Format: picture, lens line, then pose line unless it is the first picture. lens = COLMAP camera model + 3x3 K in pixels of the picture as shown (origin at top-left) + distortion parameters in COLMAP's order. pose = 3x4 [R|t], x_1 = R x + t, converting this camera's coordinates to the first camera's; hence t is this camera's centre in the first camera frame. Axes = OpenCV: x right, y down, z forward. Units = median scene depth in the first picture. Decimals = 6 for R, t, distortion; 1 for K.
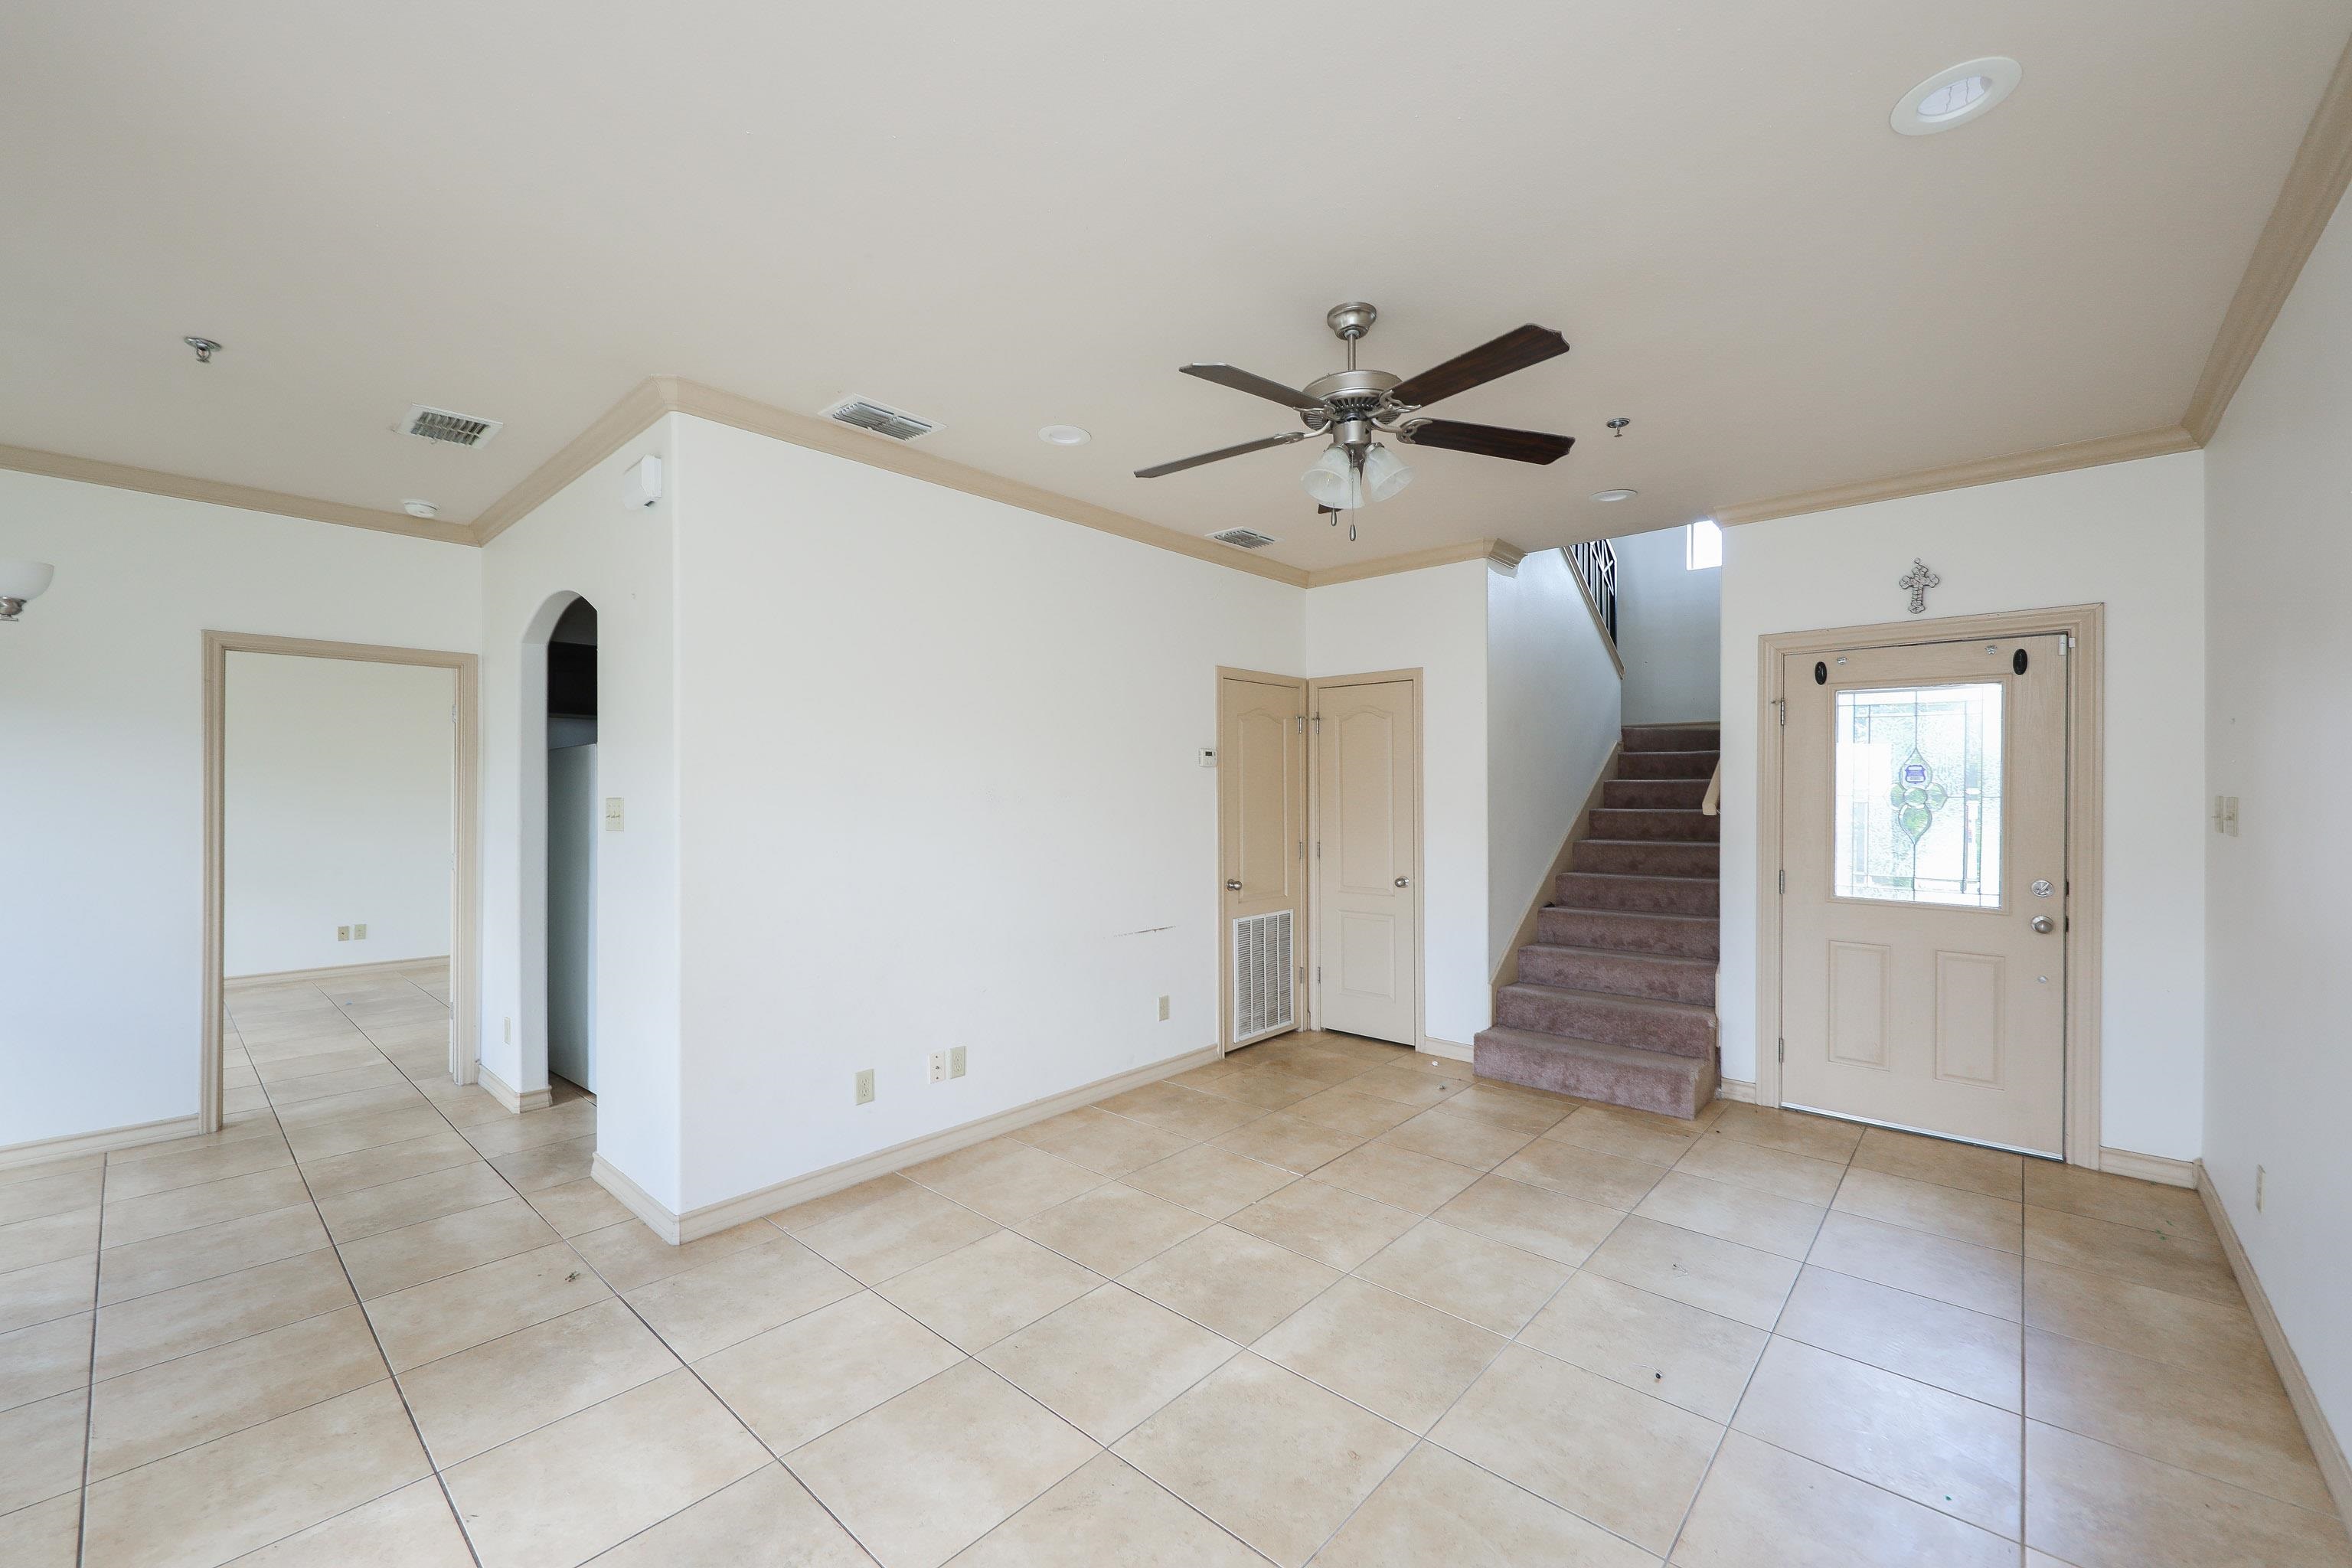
lens RADIAL K [[942.5, 0, 1185.5], [0, 942.5, 789.2], [0, 0, 1]] dist [0.005920, -0.002889]
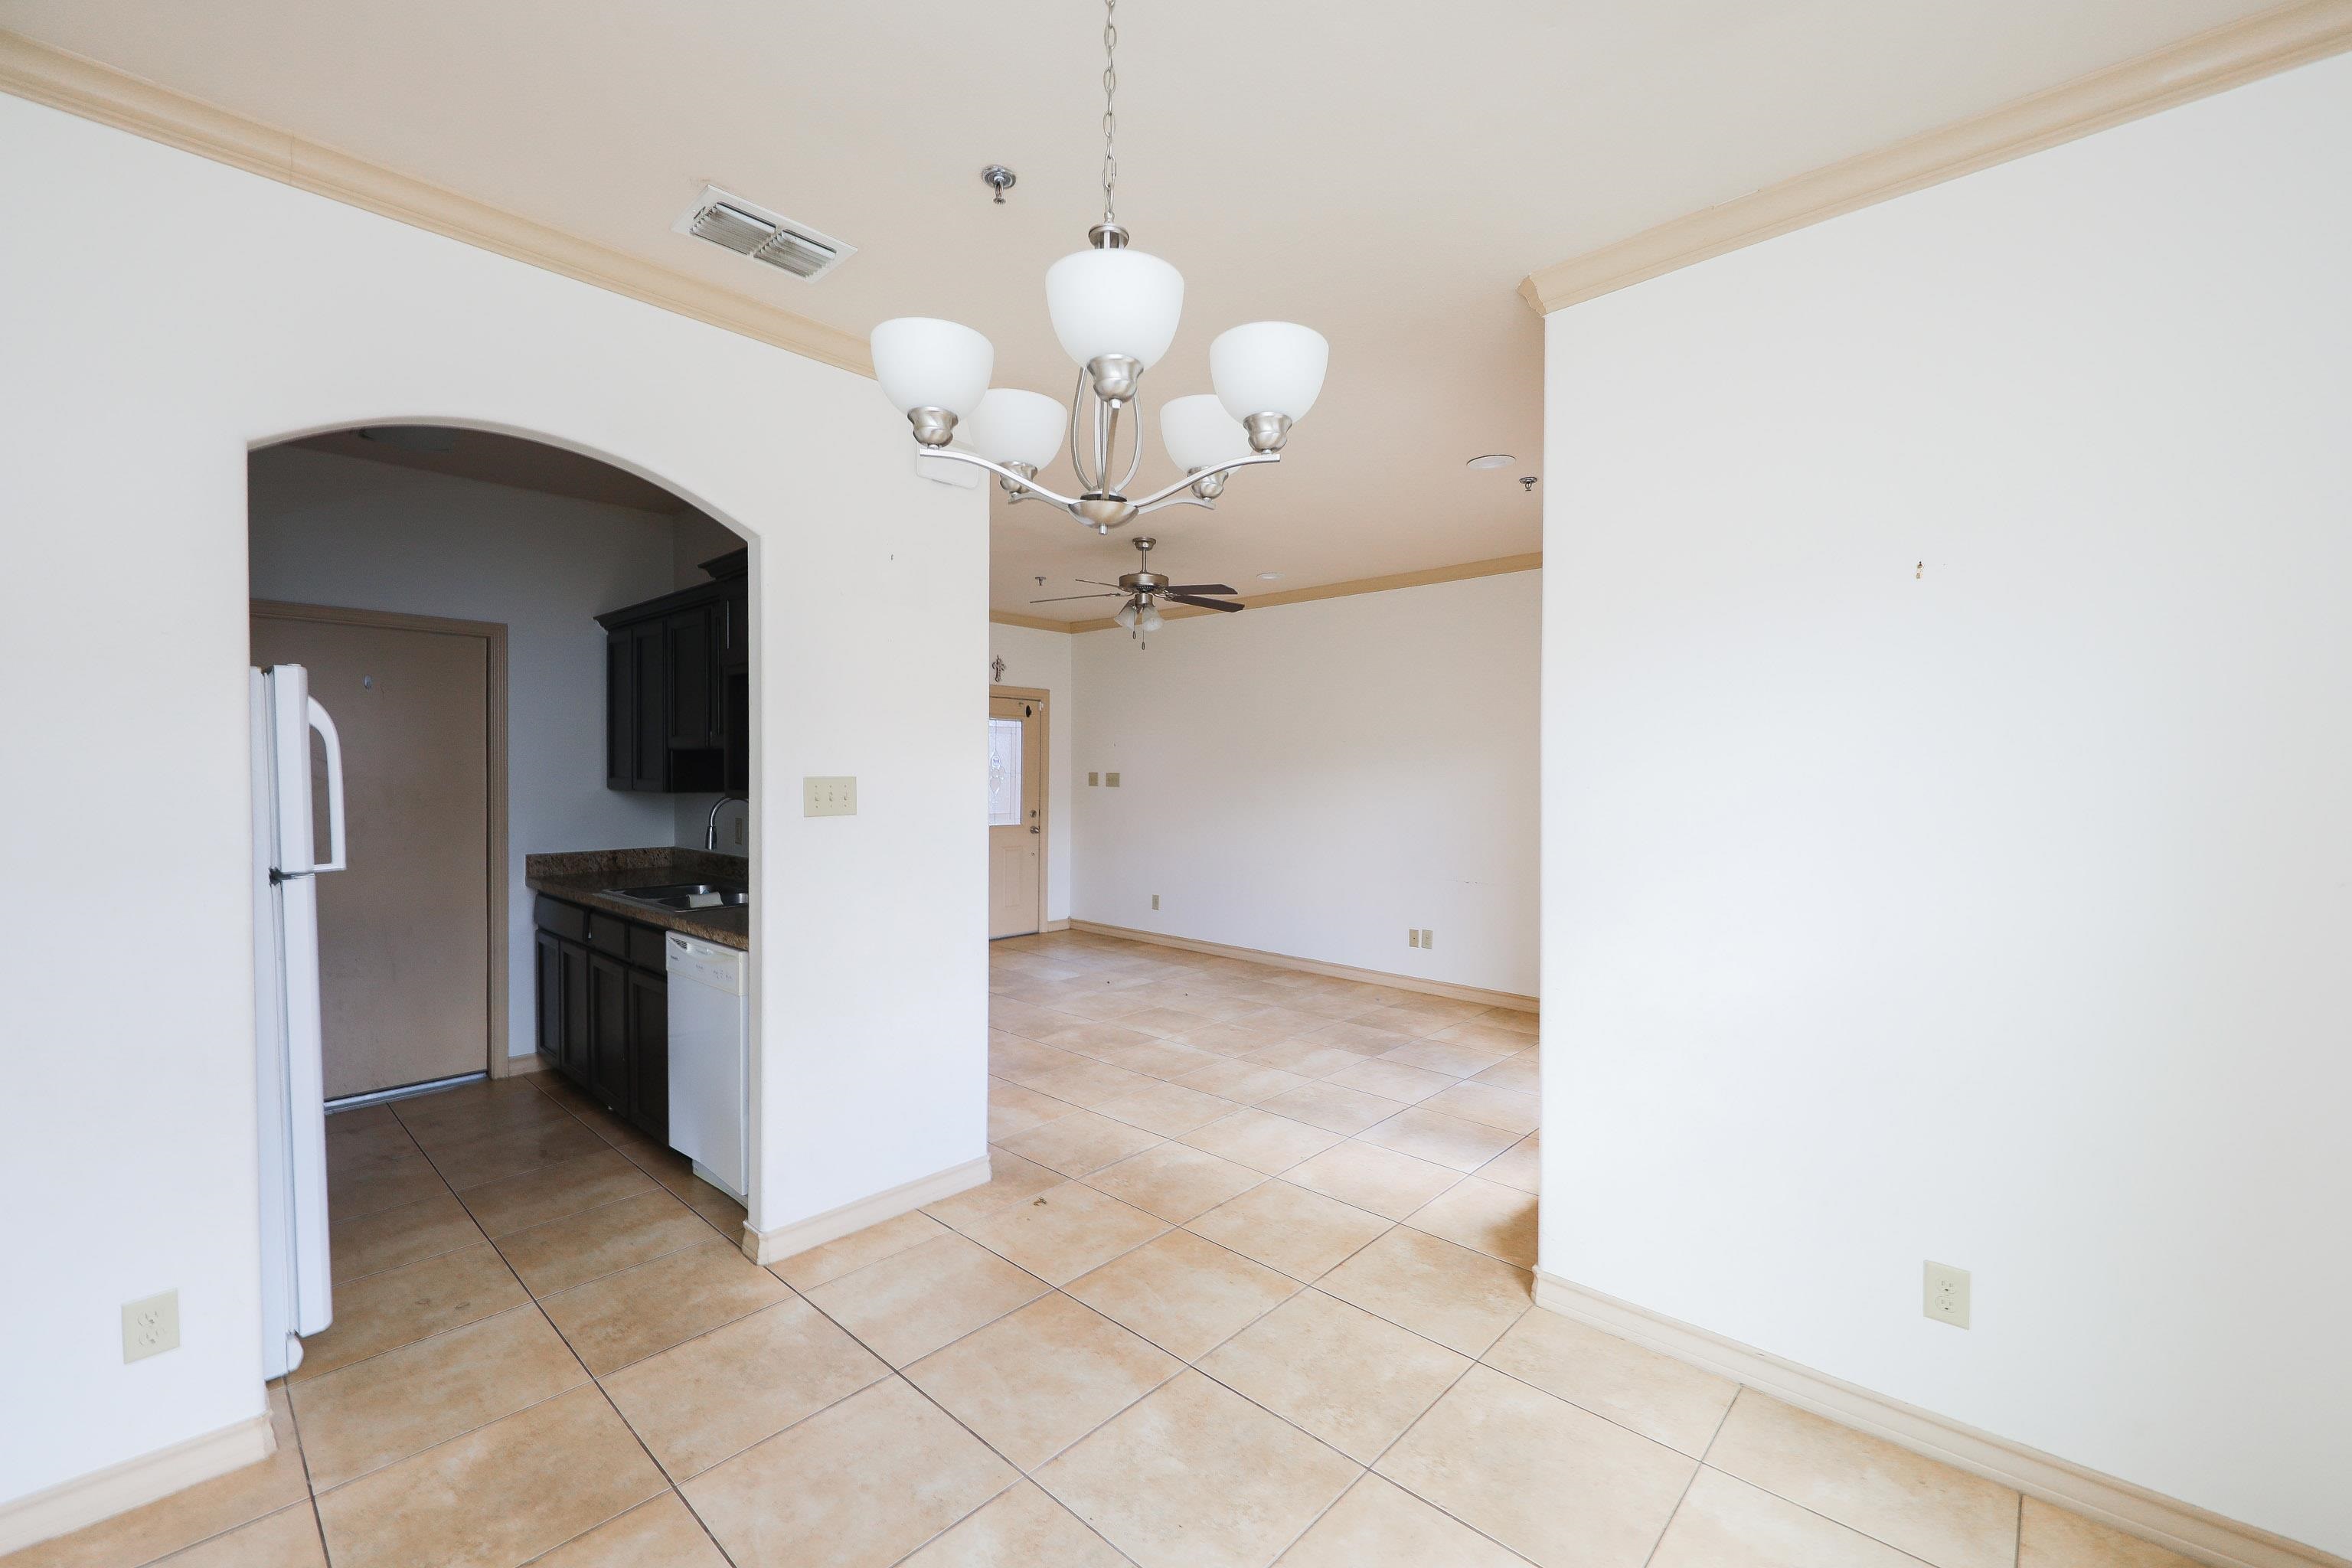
lens RADIAL K [[942.5, 0, 1176.6], [0, 942.5, 791.7], [0, 0, 1]] dist [0.005920, -0.002889]
pose [[0.019863, -0.023407, 0.999529, -1.238412], [-0.005083, 0.999711, 0.023512, -0.001021], [-0.999790, -0.005548, 0.019738, 0.576061]]
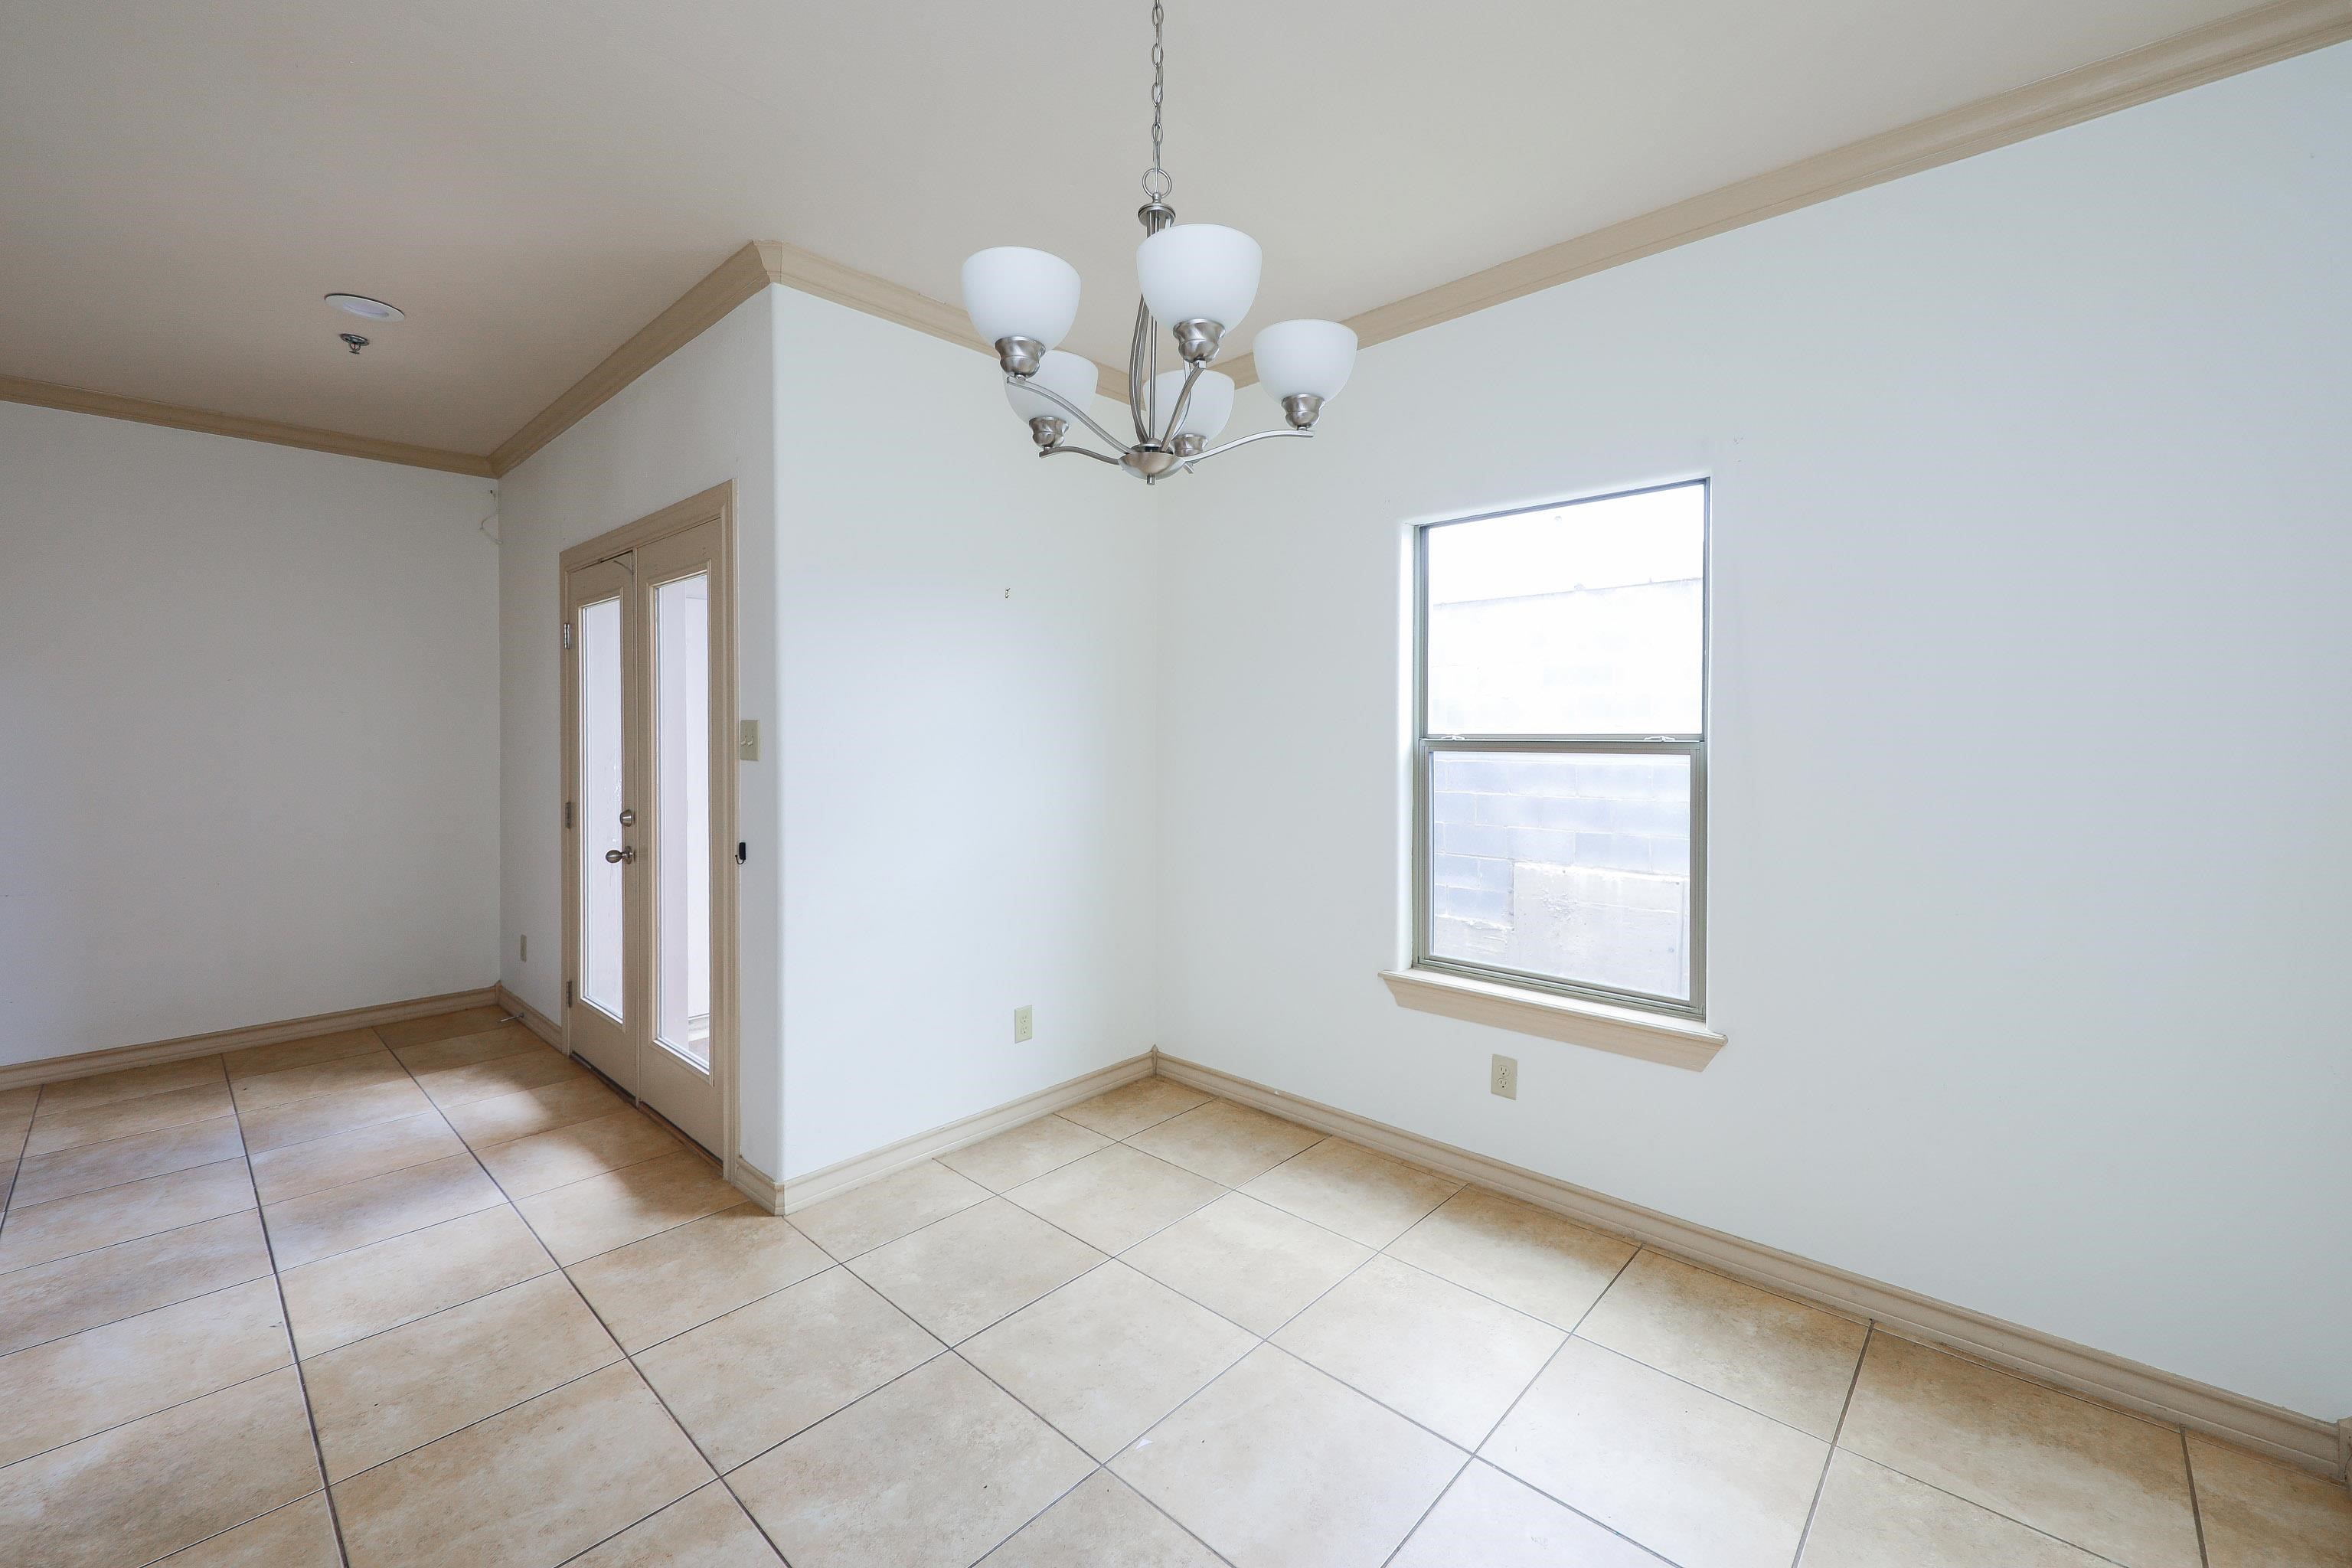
lens RADIAL K [[942.5, 0, 1174.3], [0, 942.5, 737.0], [0, 0, 1]] dist [0.005920, -0.002889]
pose [[-0.999806, -0.009379, 0.017292, -0.886392], [-0.009329, 0.999952, 0.003014, 0.013865], [-0.017319, 0.002852, -0.999846, 1.013944]]
